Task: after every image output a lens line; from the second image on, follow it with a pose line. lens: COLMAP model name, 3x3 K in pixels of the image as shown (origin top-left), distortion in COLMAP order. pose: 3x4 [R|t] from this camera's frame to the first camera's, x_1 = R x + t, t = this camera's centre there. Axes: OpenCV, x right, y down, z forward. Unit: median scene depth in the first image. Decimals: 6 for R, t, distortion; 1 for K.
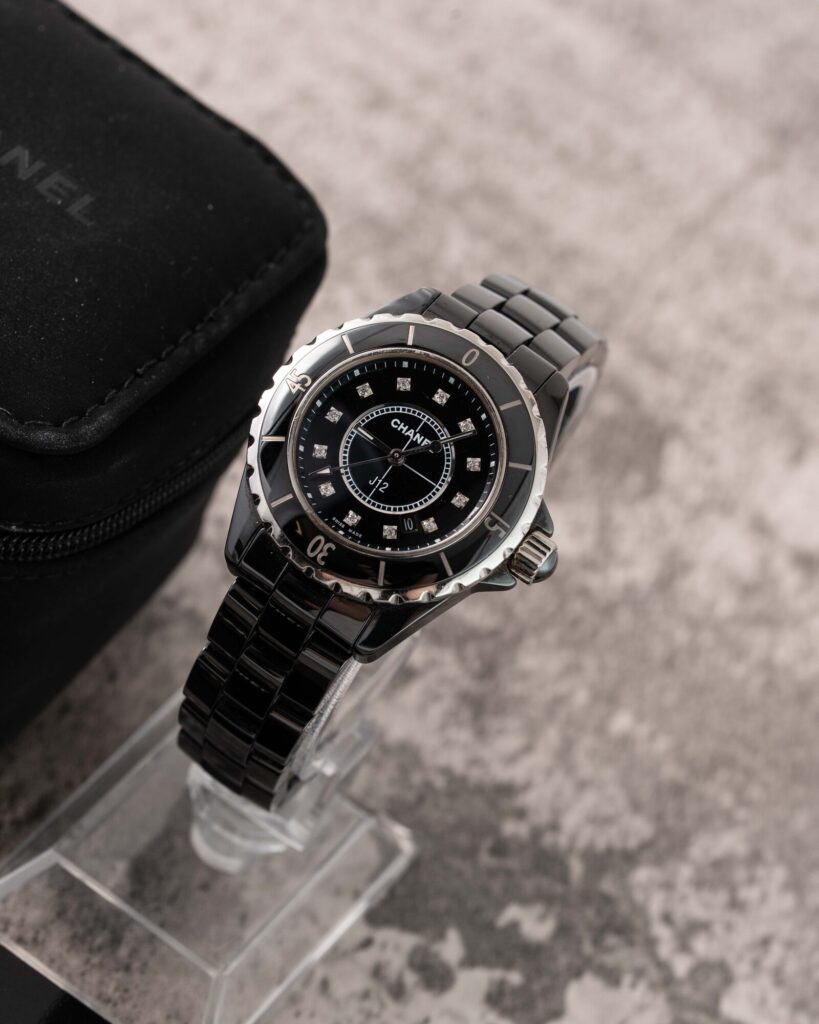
lens RADIAL K [[4565.5, 0, 410.5], [0, 4565.5, 509.1], [0, 0, 1]] dist [-0.045581, 0.000000]
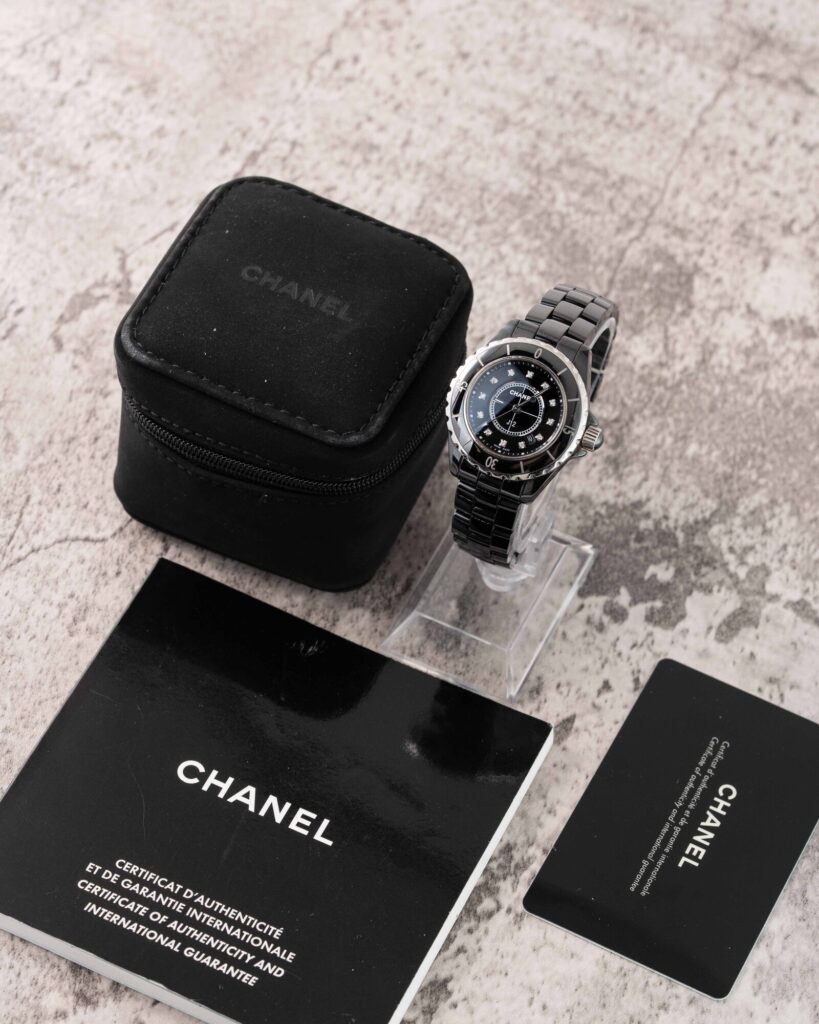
lens RADIAL K [[4565.5, 0, 411.0], [0, 4565.5, 511.2], [0, 0, 1]] dist [-0.045581, 0.000000]
pose [[0.956883, -0.240534, -0.162843, 0.251630], [0.266659, 0.949718, 0.164101, -0.290001], [0.115183, -0.200449, 0.972910, -0.943763]]
